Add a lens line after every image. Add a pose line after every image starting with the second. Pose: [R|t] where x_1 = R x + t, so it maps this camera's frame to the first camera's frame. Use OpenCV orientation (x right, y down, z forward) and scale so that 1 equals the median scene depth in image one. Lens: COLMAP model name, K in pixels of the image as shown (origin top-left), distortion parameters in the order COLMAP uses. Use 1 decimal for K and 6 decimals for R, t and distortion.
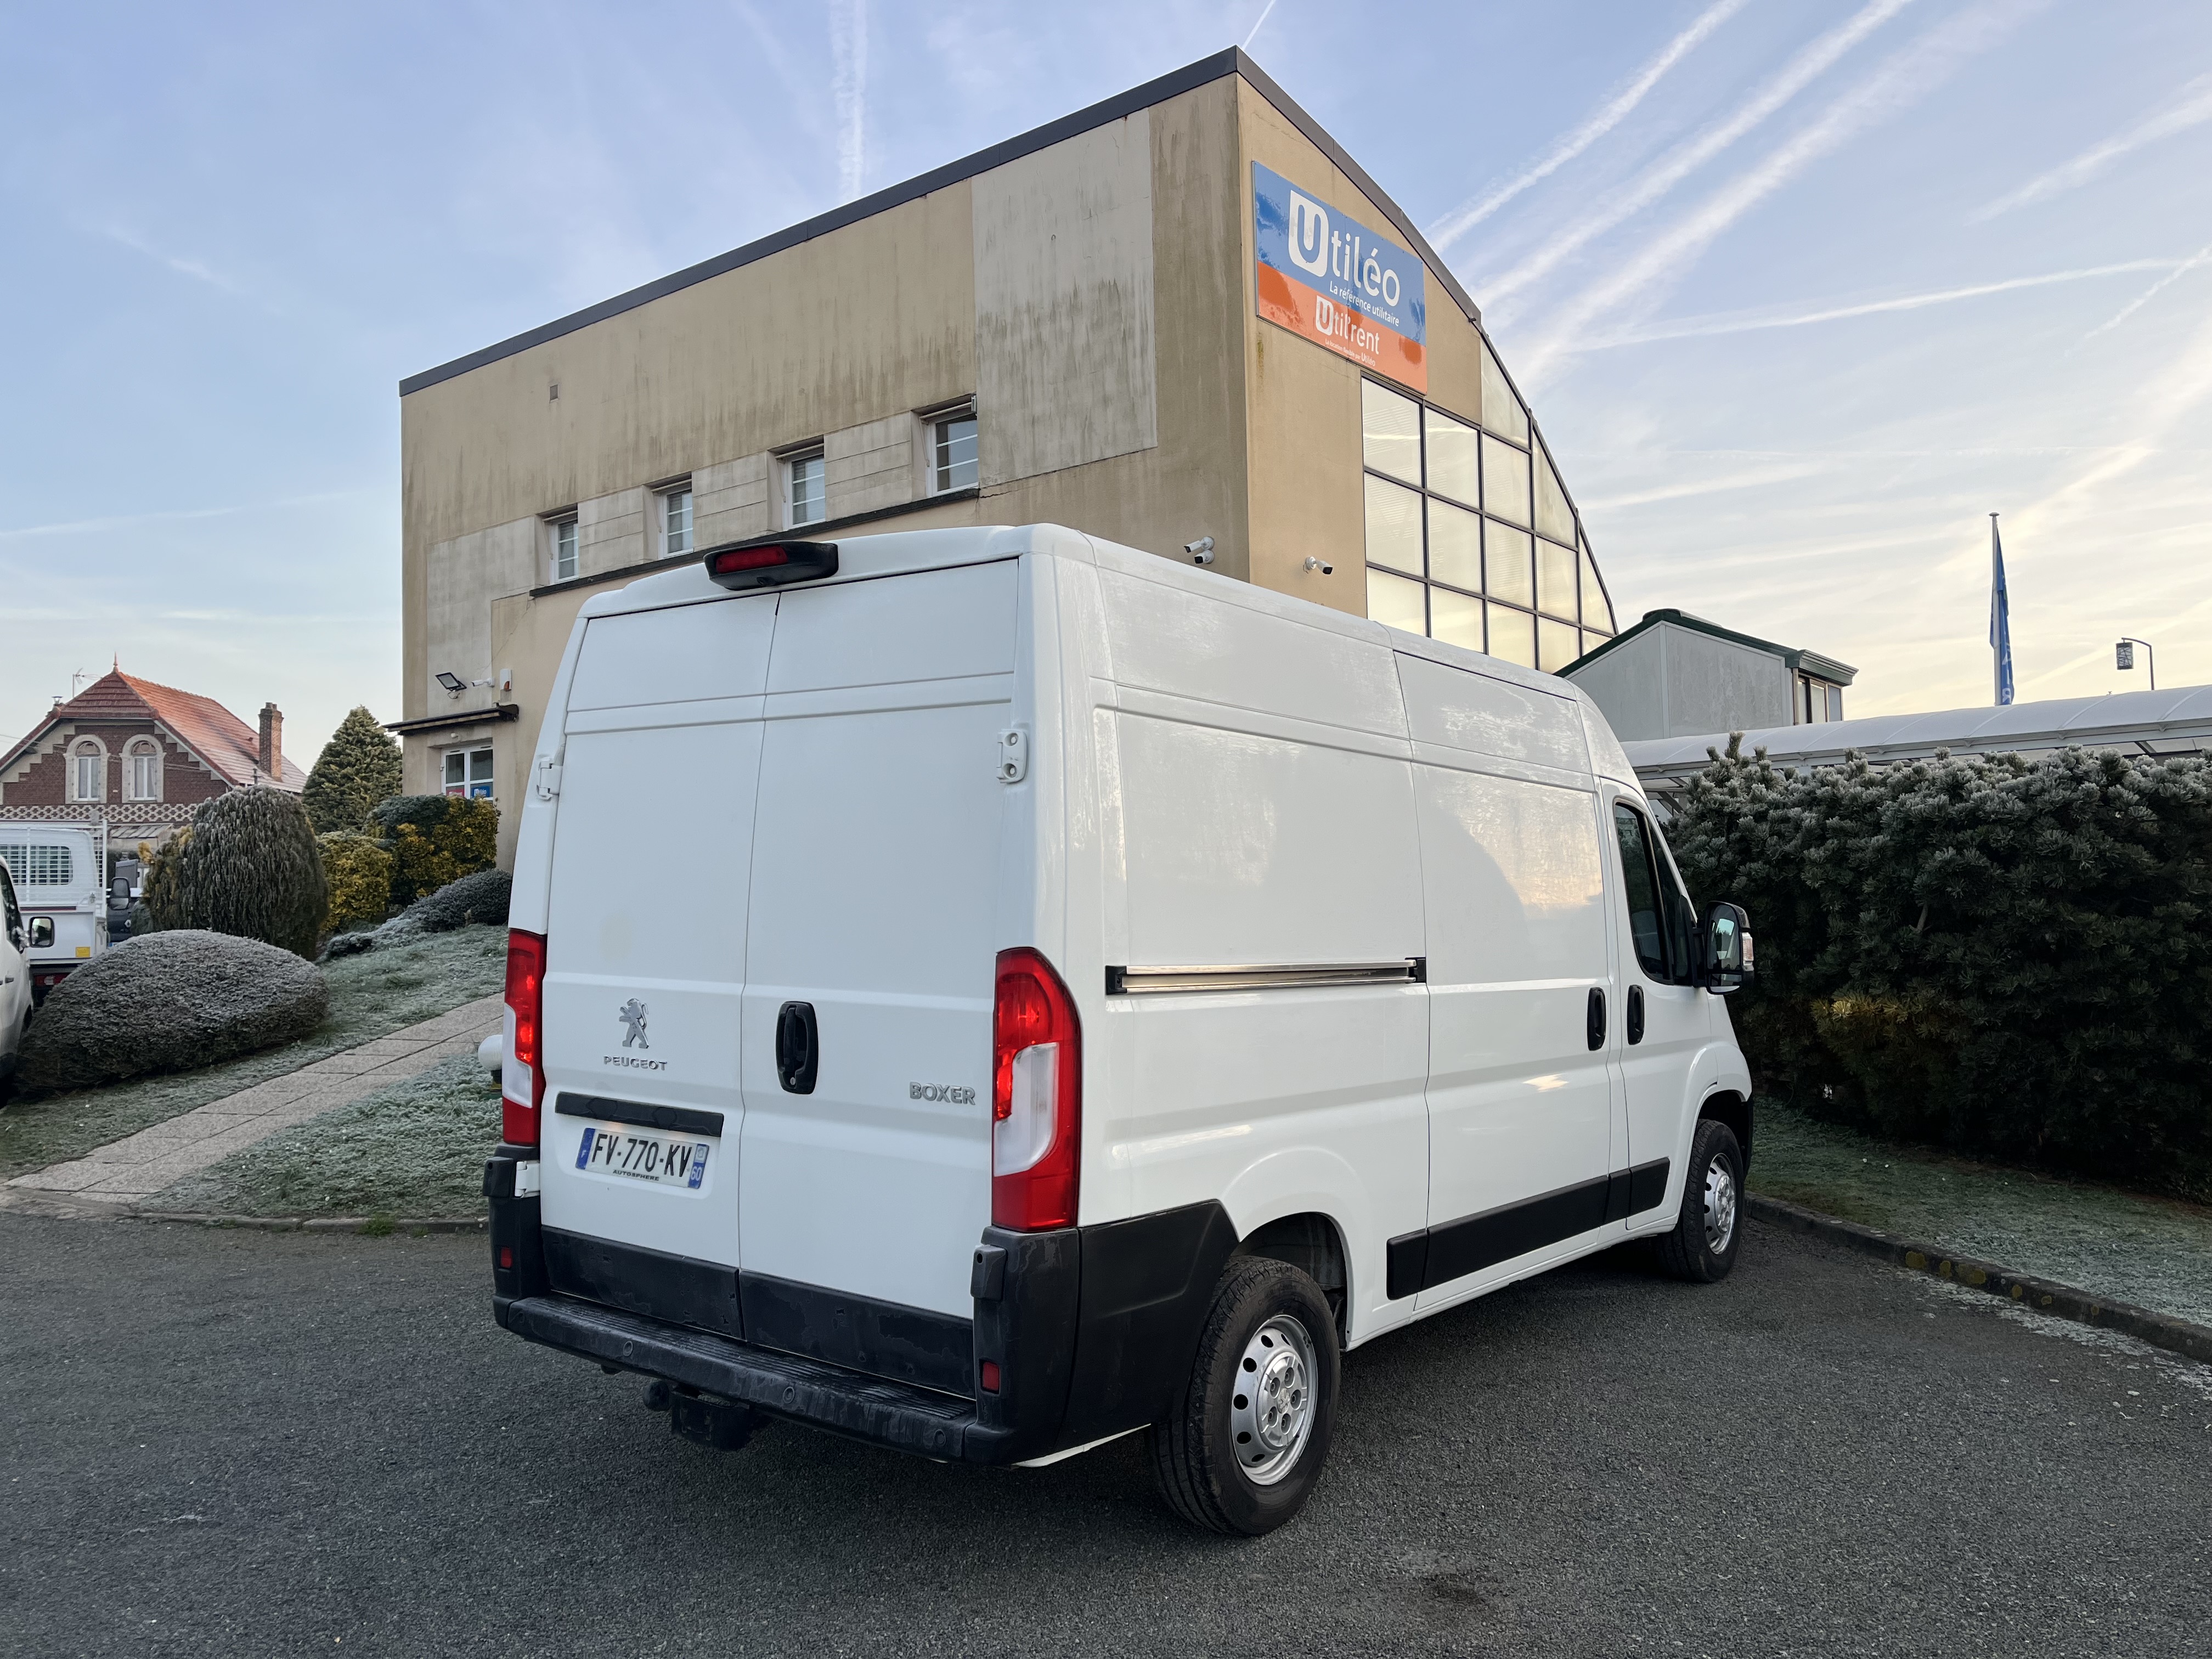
lens RADIAL K [[1633.5, 0, 1105.7], [0, 1633.5, 823.5], [0, 0, 1]] dist [0.053778, -0.052700]
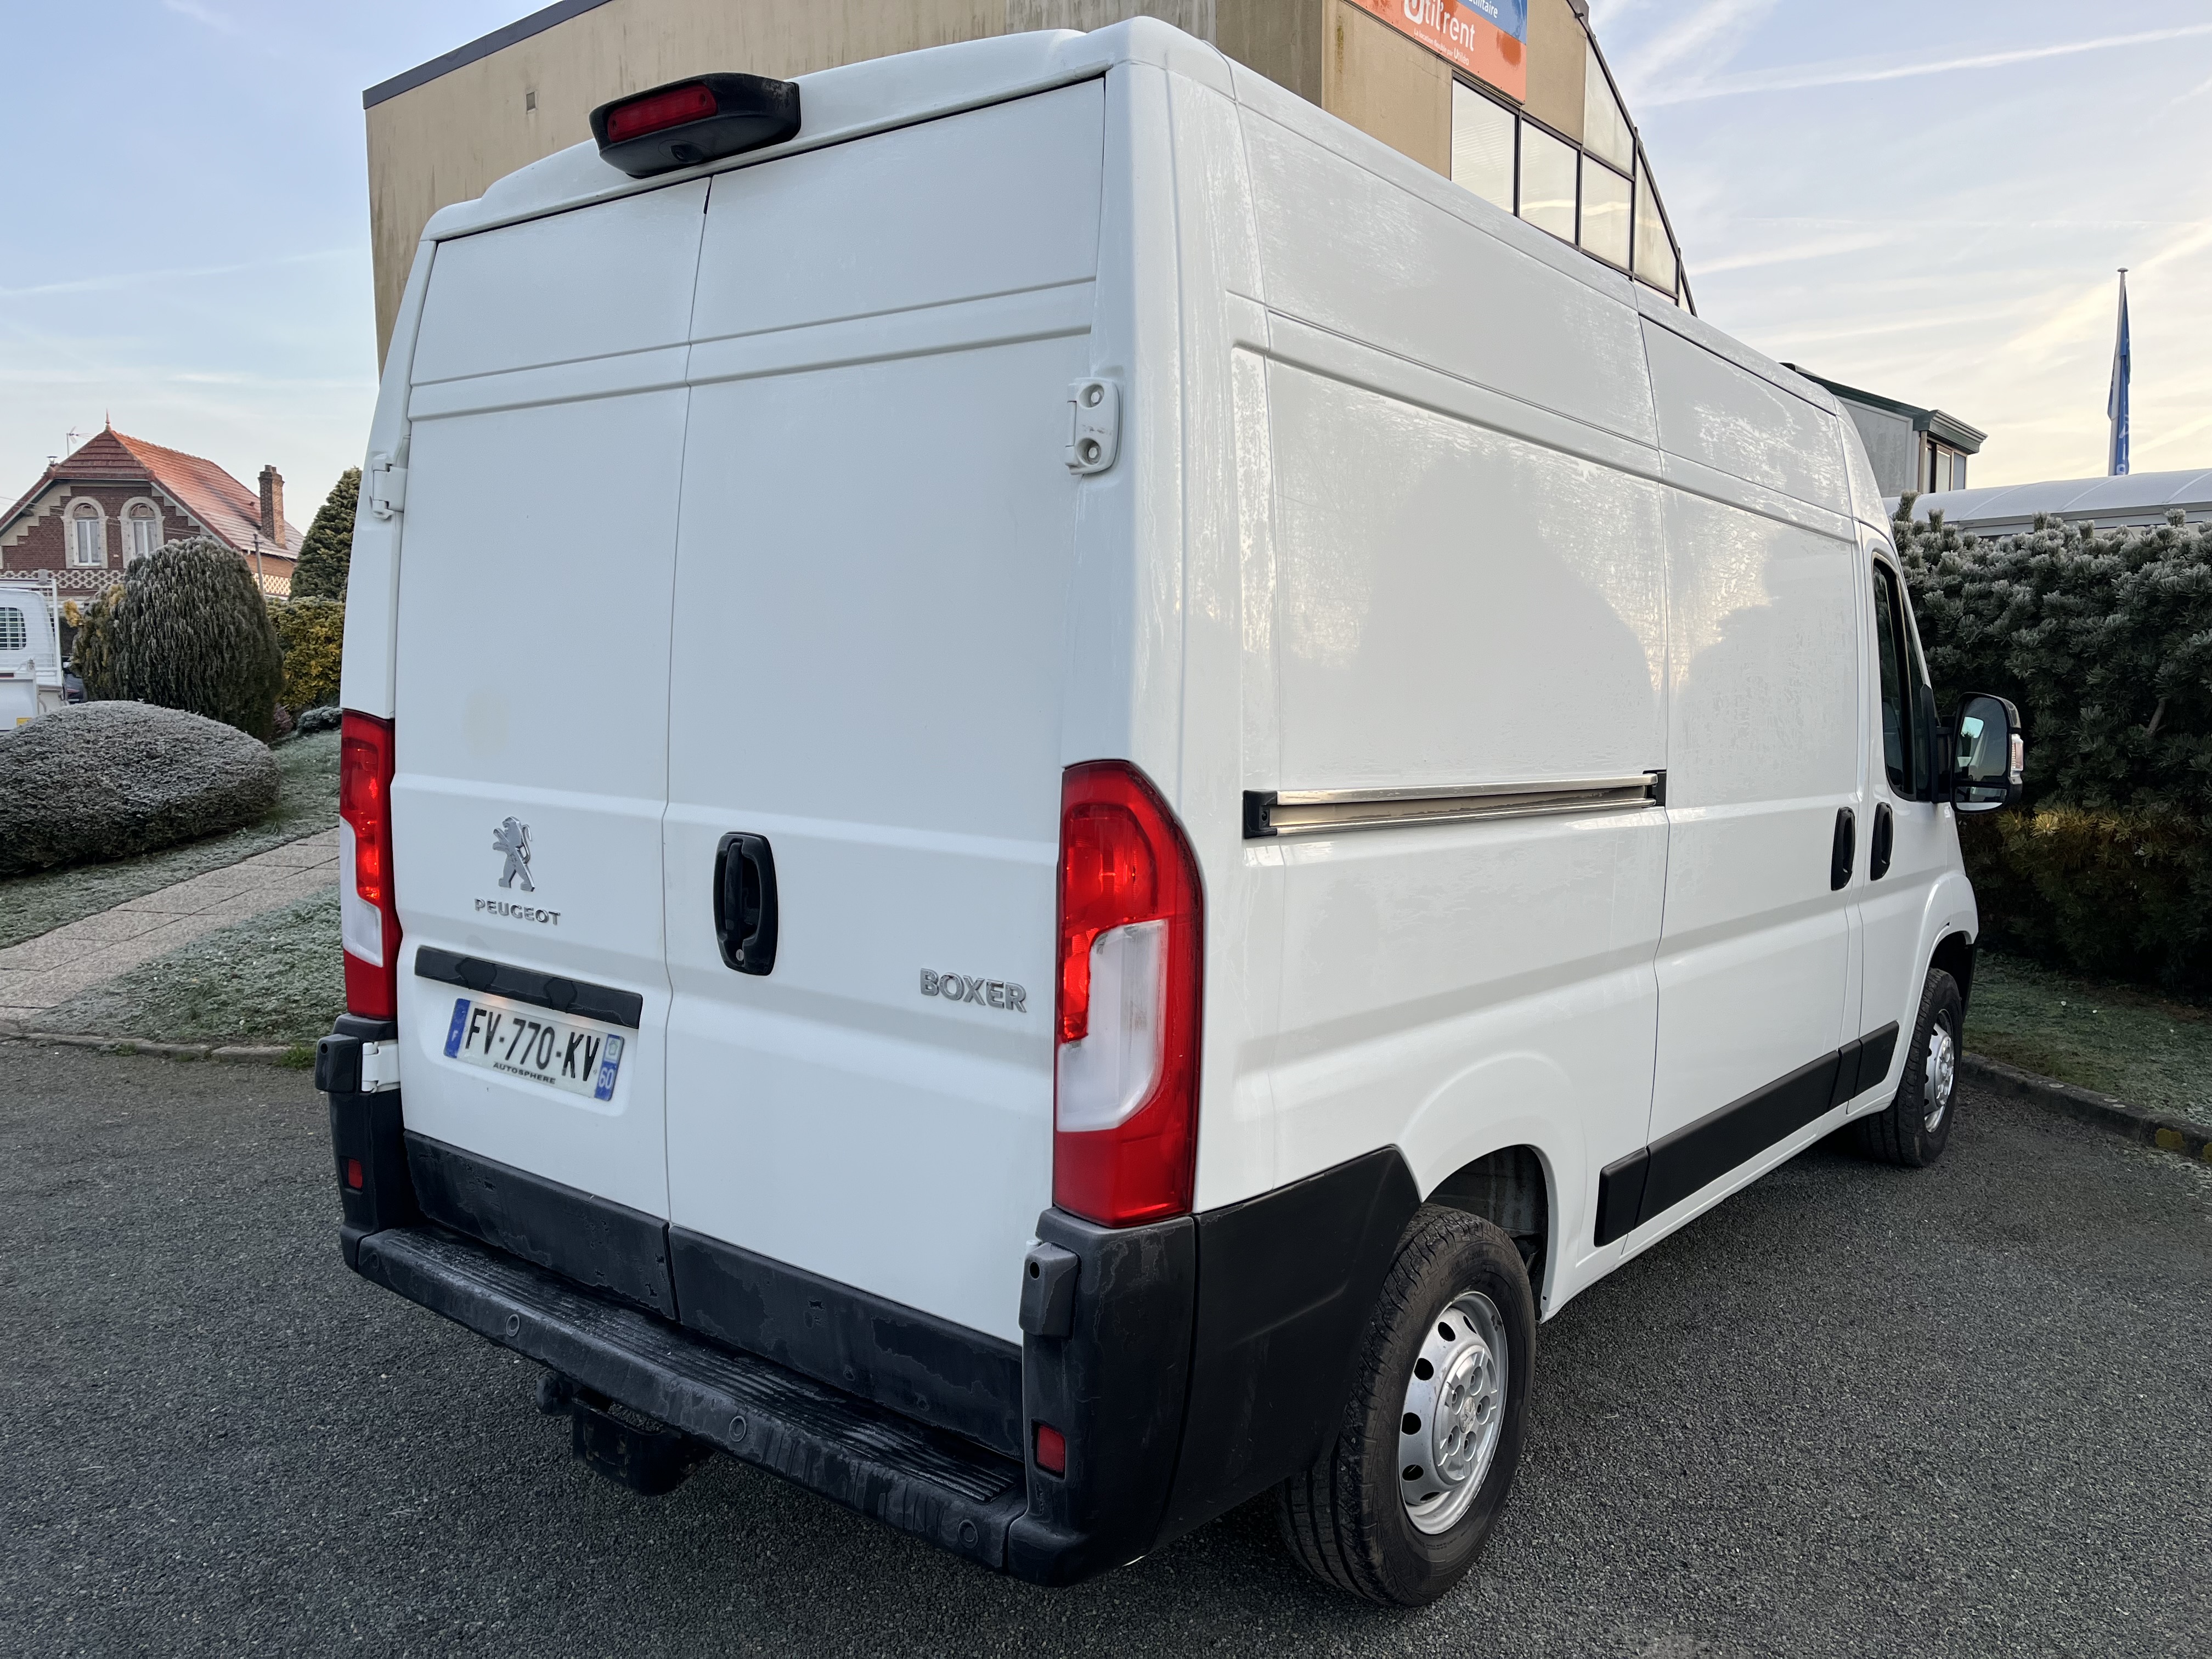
lens RADIAL K [[1635.7, 0, 1106.0], [0, 1635.7, 829.5], [0, 0, 1]] dist [0.115683, -0.152196]
pose [[0.999791, 0.014669, -0.014217, -0.011371], [-0.012636, 0.990928, 0.133799, 0.005810], [0.016051, -0.133591, 0.990907, 0.107816]]
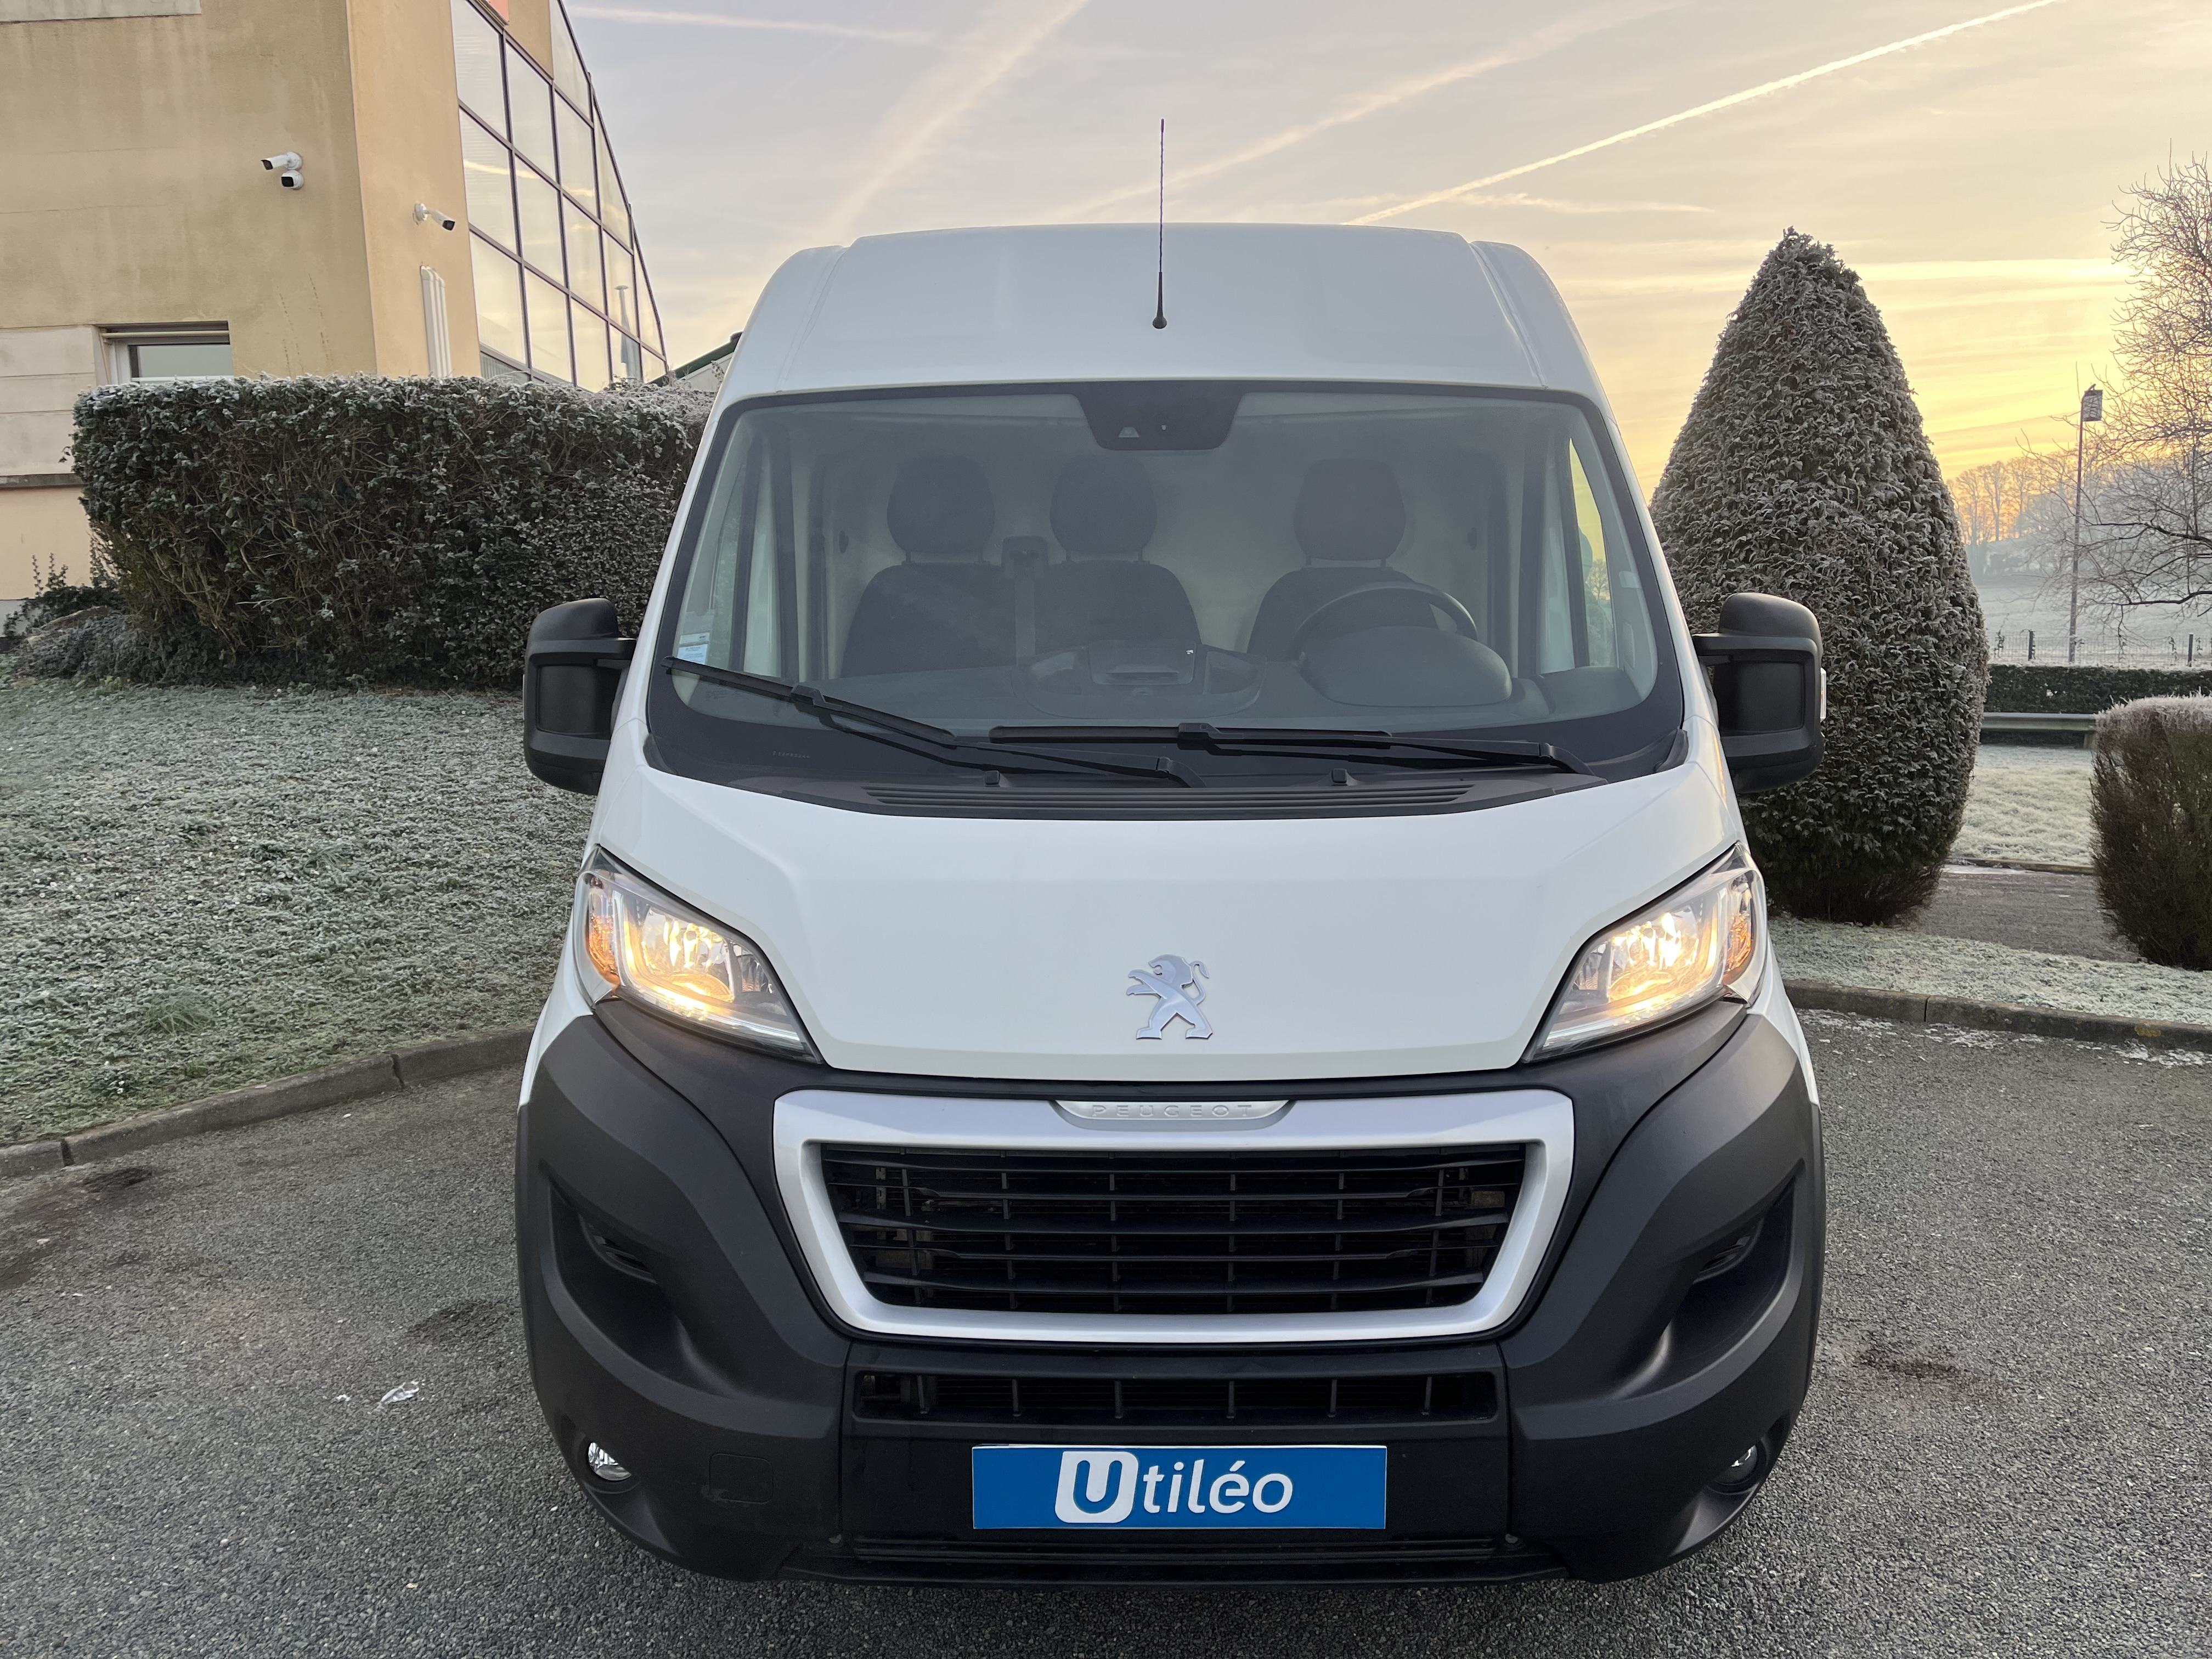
lens RADIAL K [[1637.3, 0, 1114.1], [0, 1637.3, 829.3], [0, 0, 1]] dist [0.116703, -0.155953]
pose [[0.774282, -0.077239, 0.628110, -0.189680], [-0.018199, 0.989396, 0.144101, 0.016730], [-0.632579, -0.123005, 0.764665, 0.177982]]
